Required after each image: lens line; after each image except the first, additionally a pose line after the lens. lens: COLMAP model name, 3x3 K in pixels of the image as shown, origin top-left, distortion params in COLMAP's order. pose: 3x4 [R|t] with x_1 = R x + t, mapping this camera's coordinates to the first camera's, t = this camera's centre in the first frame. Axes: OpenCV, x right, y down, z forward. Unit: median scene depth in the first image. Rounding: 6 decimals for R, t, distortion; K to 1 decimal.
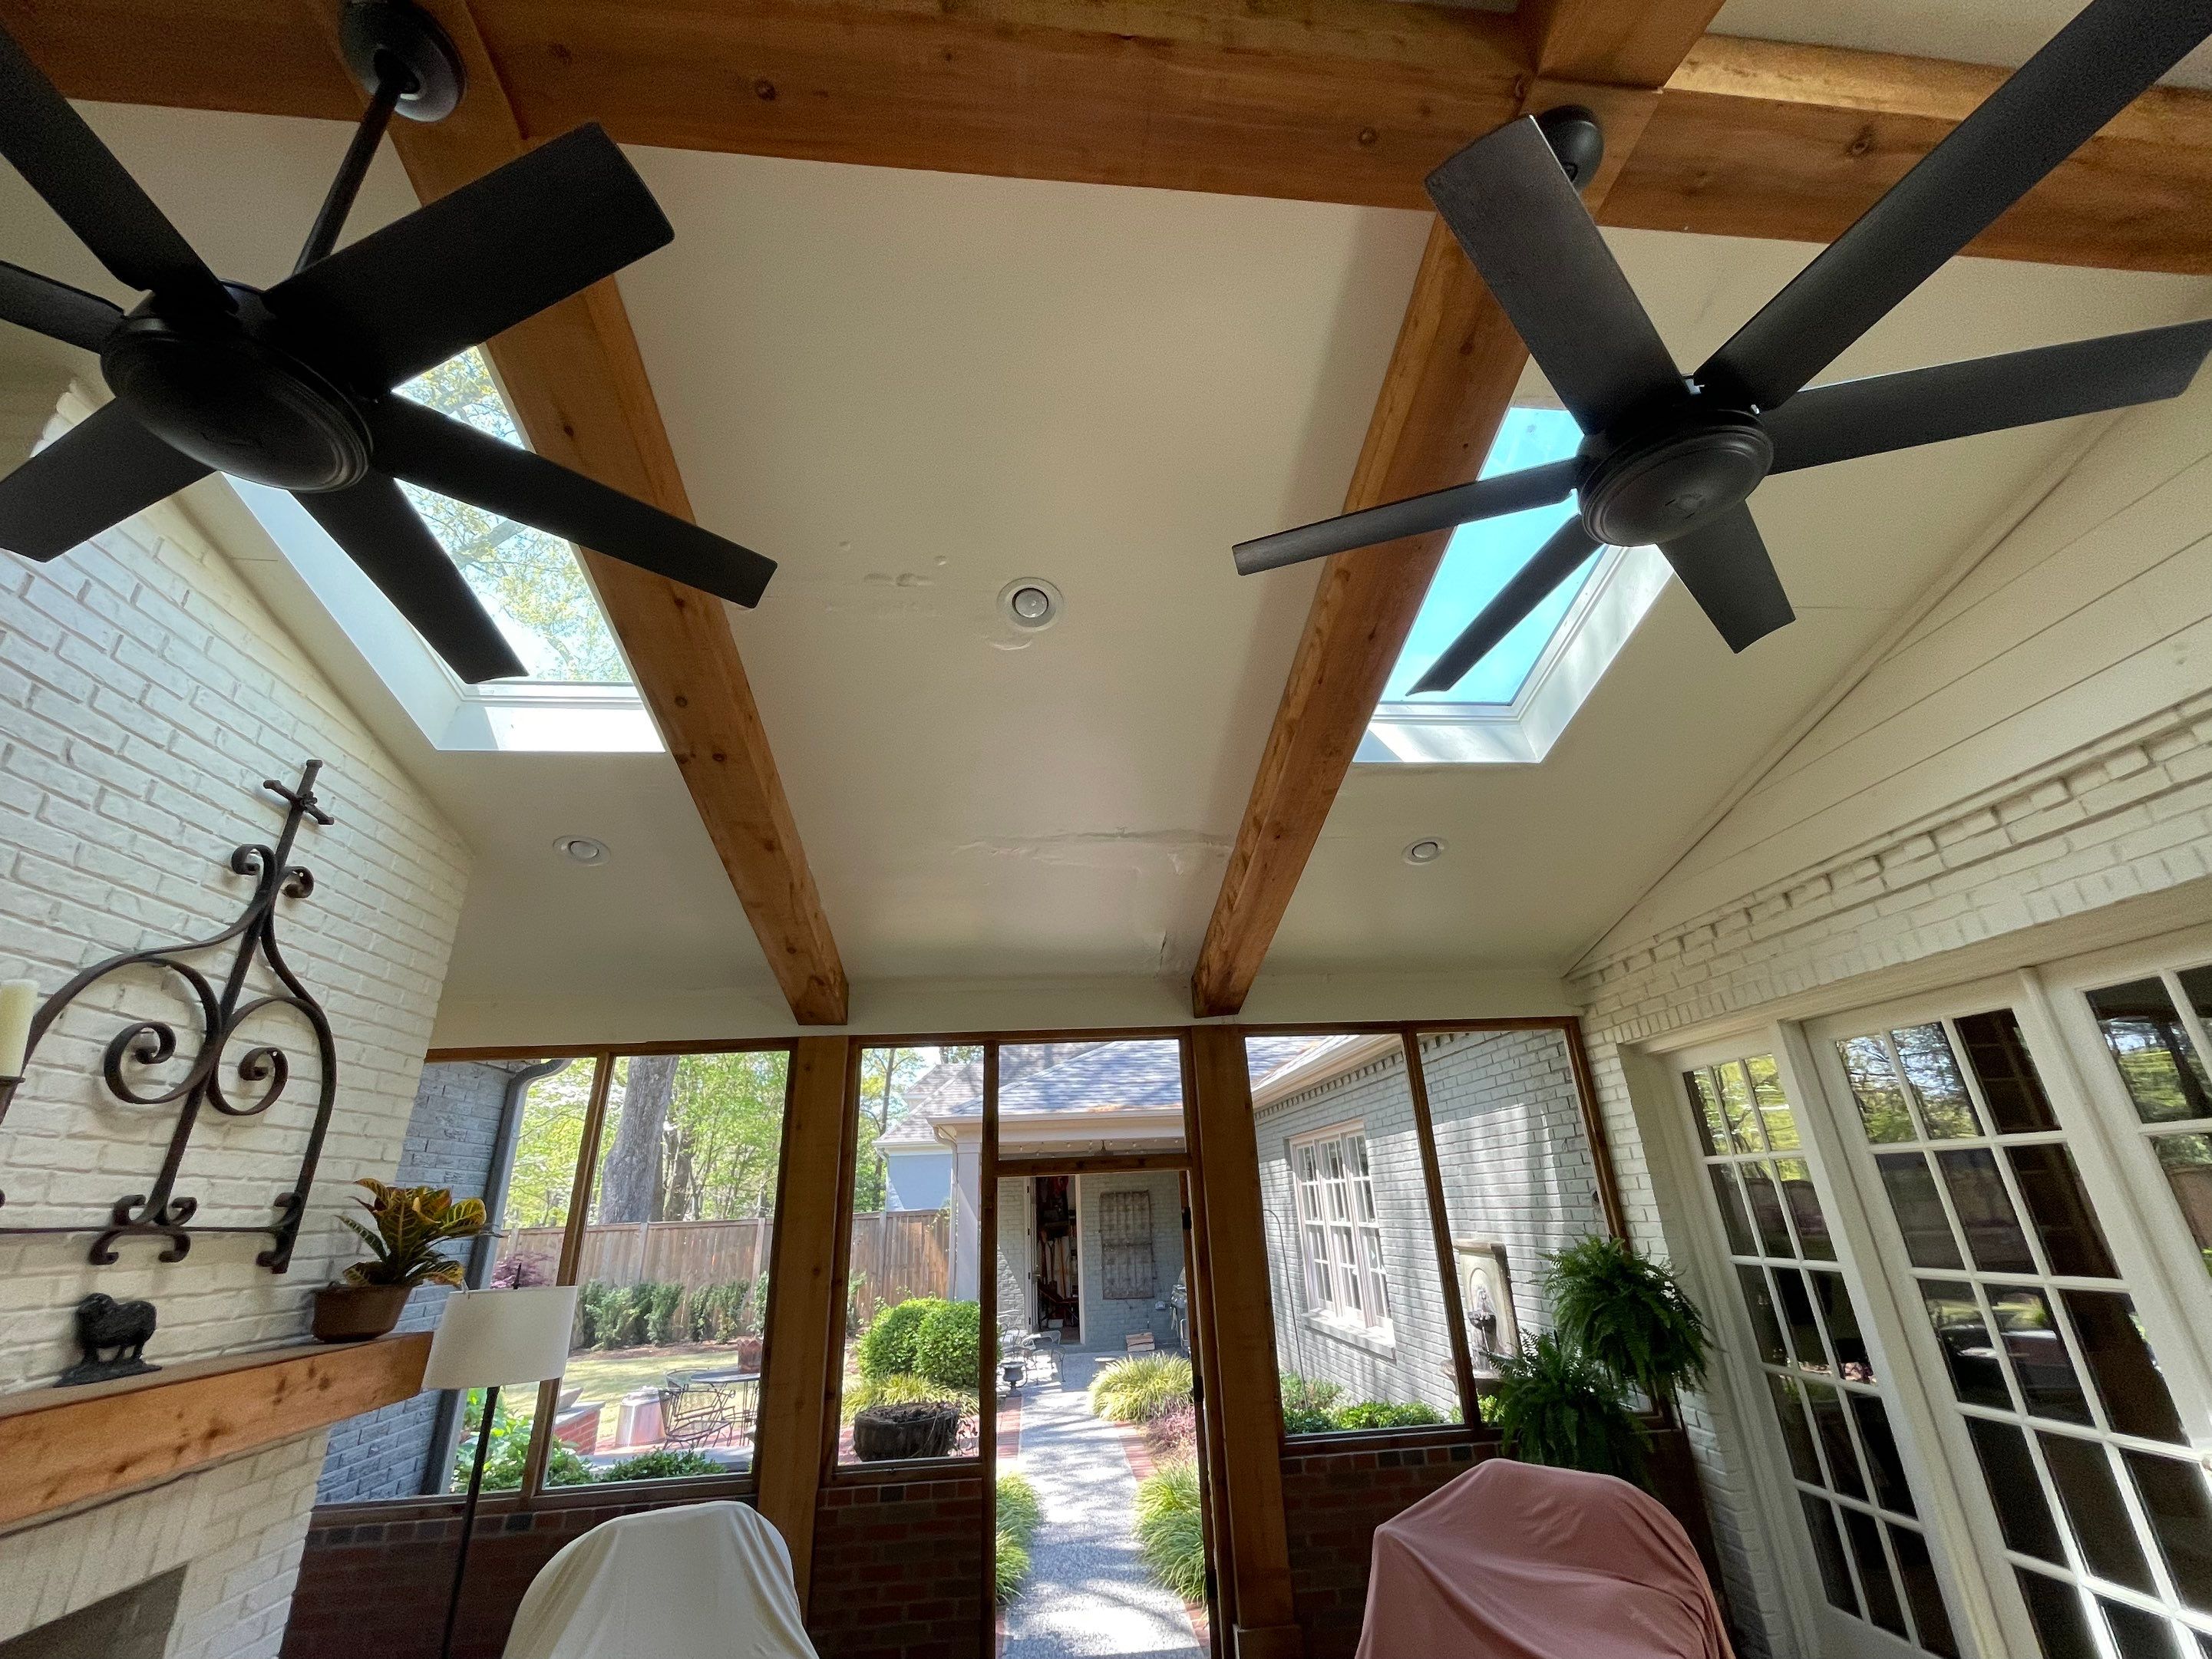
lens RADIAL K [[893.8, 0, 1109.5], [0, 893.8, 834.5], [0, 0, 1]] dist [0.002773, -0.004037]
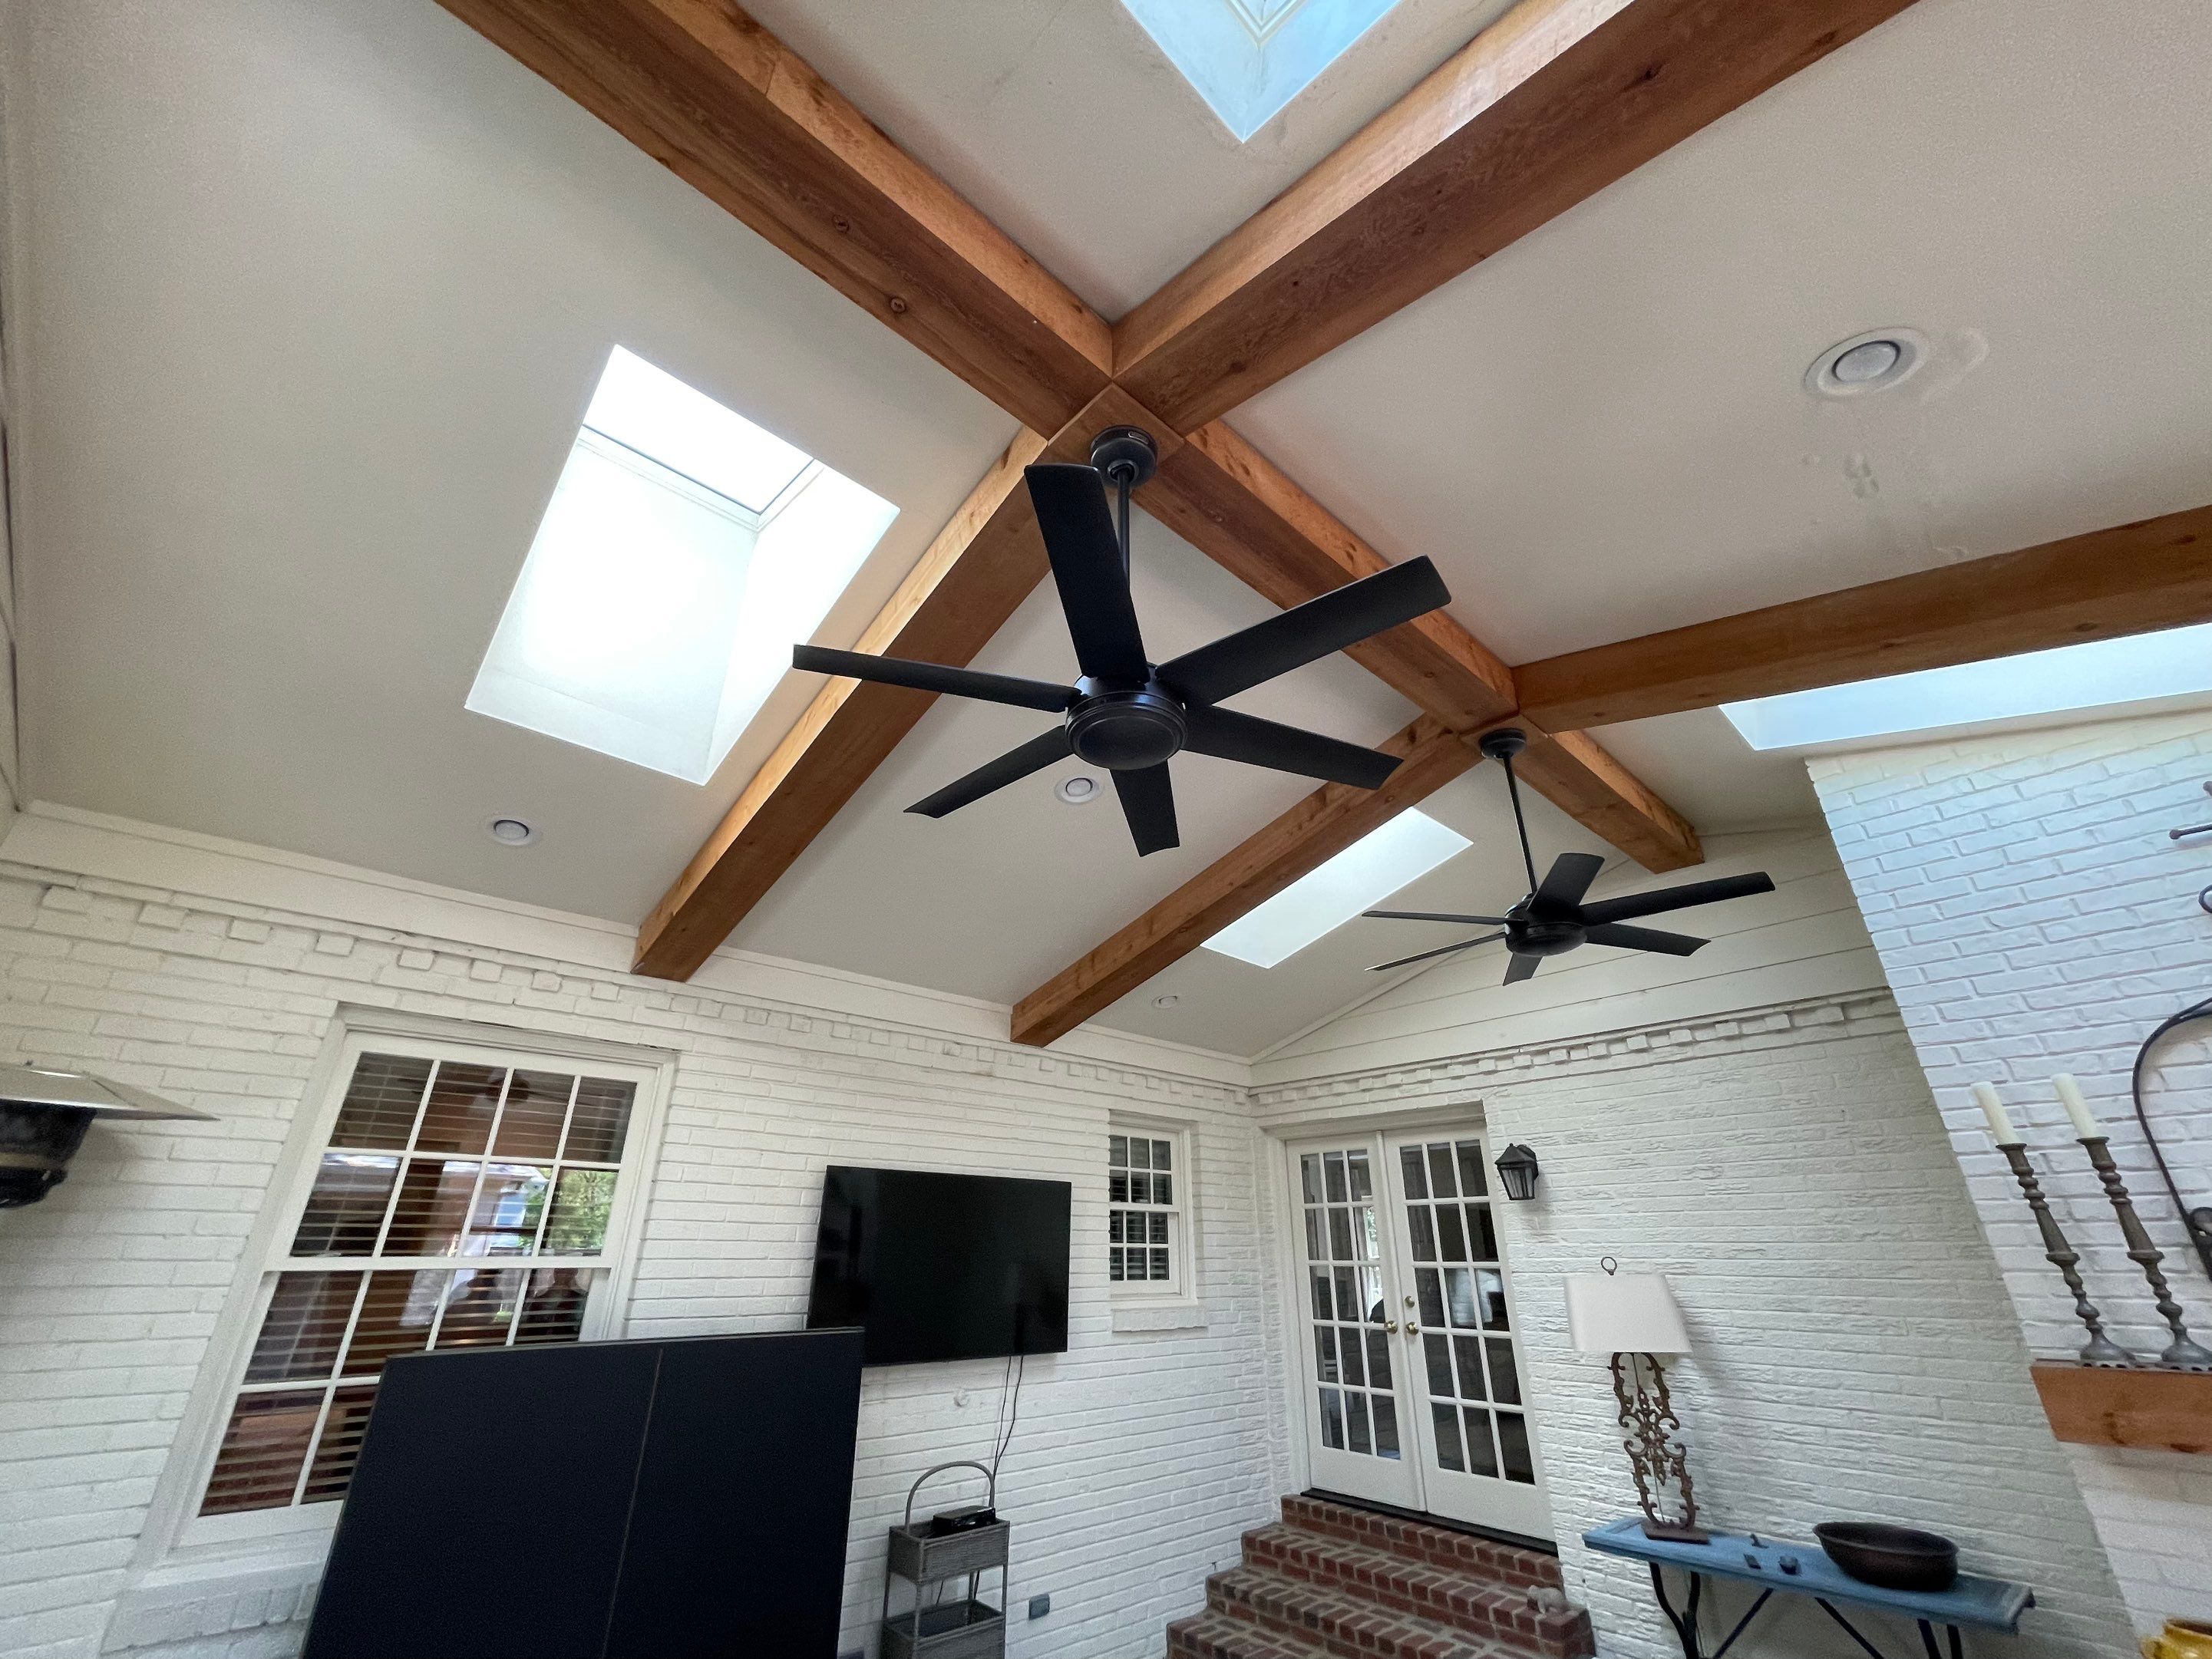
lens RADIAL K [[893.5, 0, 1106.0], [0, 893.5, 829.5], [0, 0, 1]] dist [-0.001126, -0.000444]
pose [[-0.806973, -0.222125, -0.547224, 0.745910], [0.252553, 0.707792, -0.659733, 0.336600], [0.533864, -0.670590, -0.515071, 0.867635]]
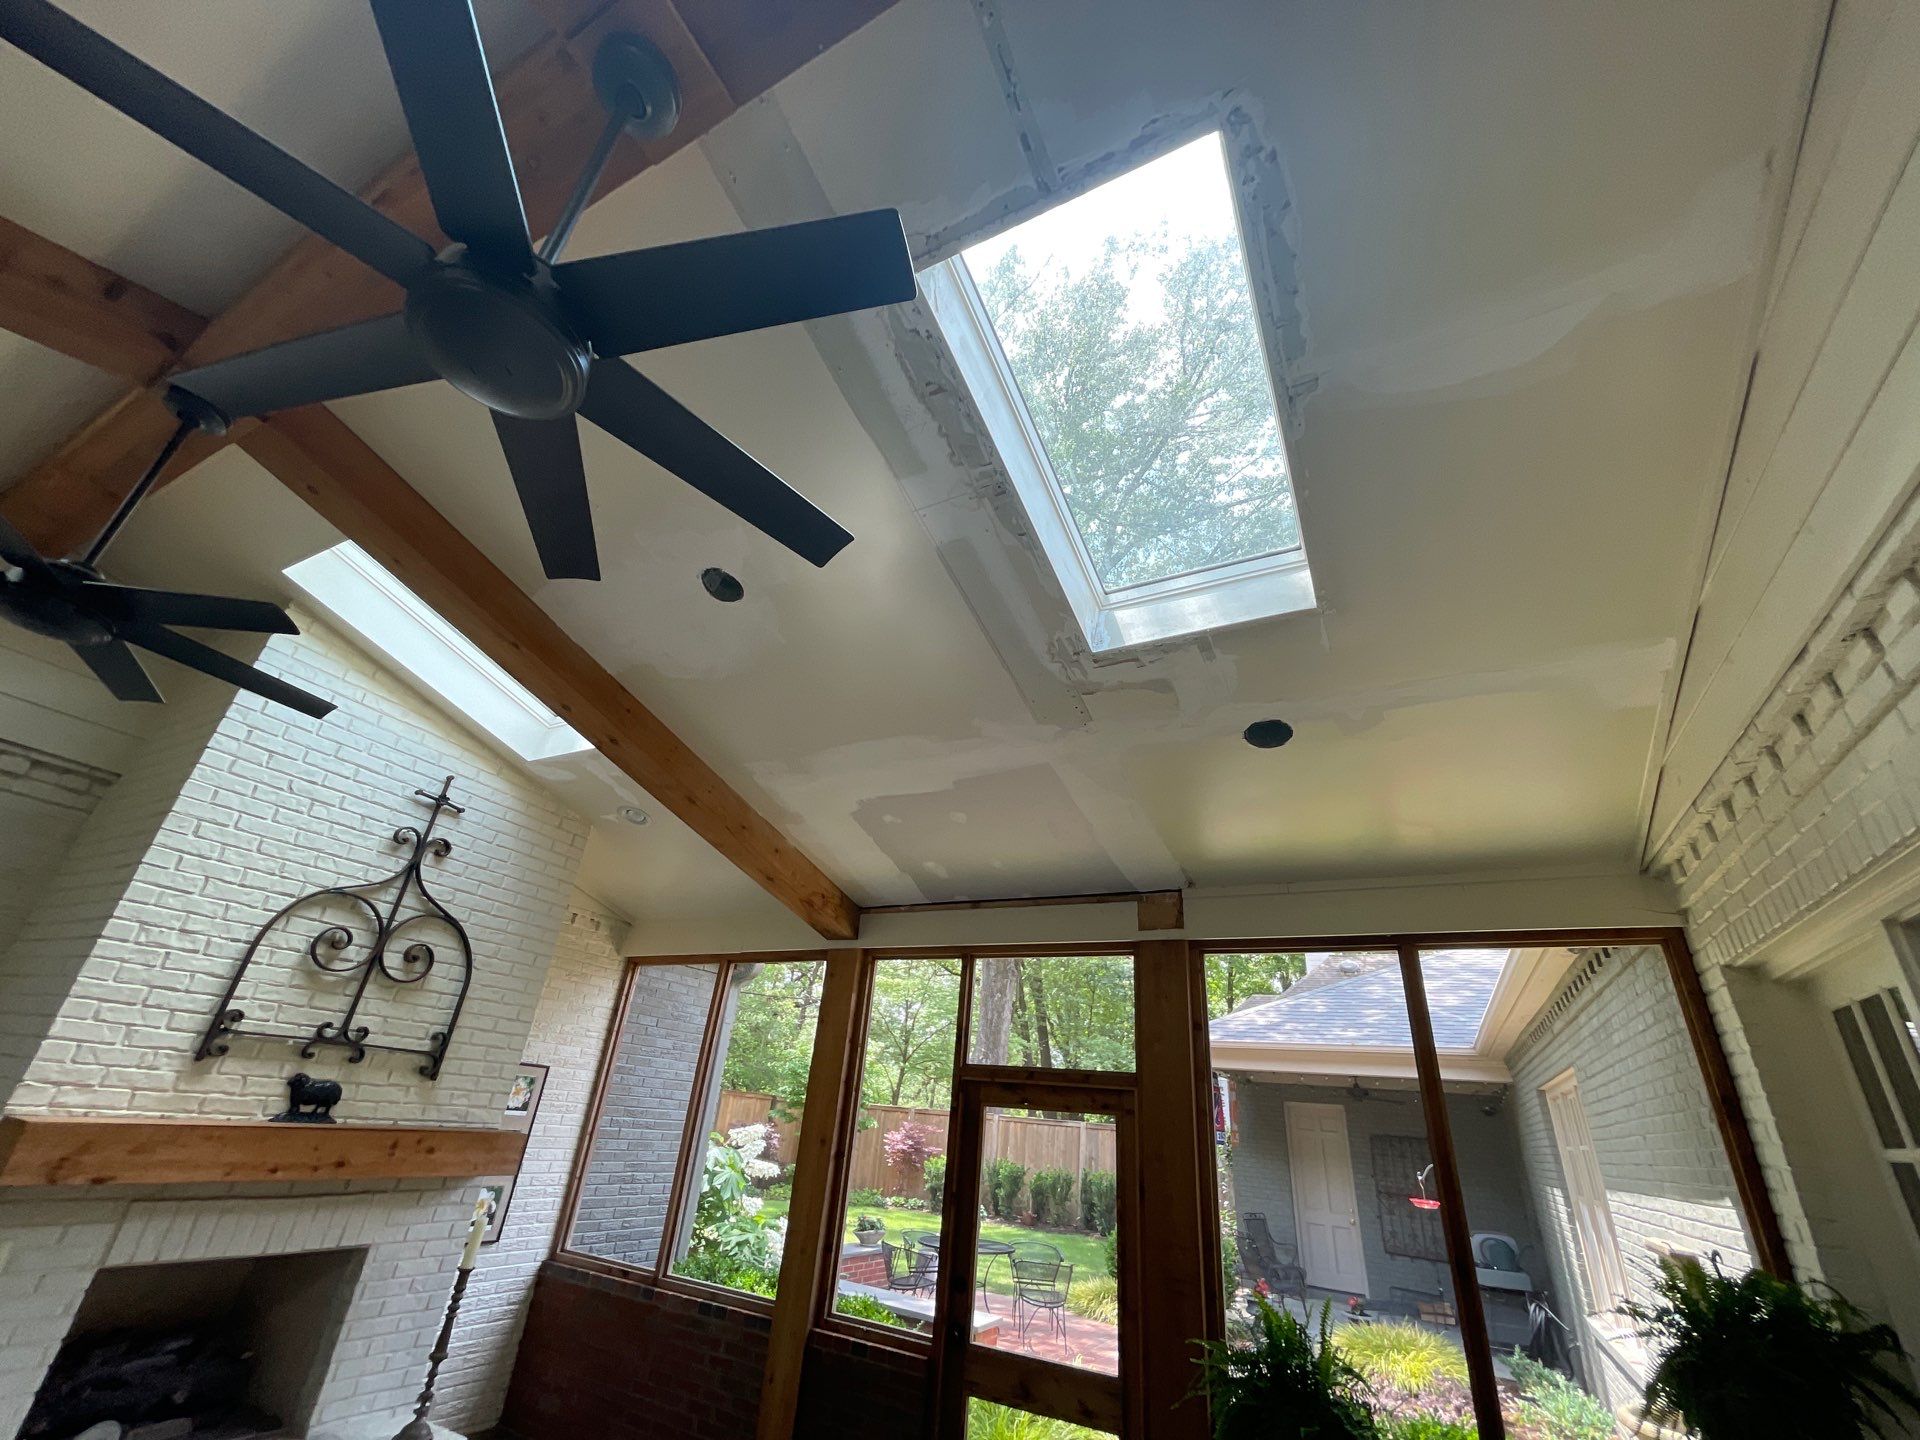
lens RADIAL K [[779.6, 0, 963.1], [0, 779.6, 728.8], [0, 0, 1]] dist [-0.000610, 0.000445]
pose [[0.826662, -0.149228, -0.542550, 0.805217], [0.106530, 0.988261, -0.109506, 0.103498], [0.552522, 0.032727, 0.832855, 0.307822]]
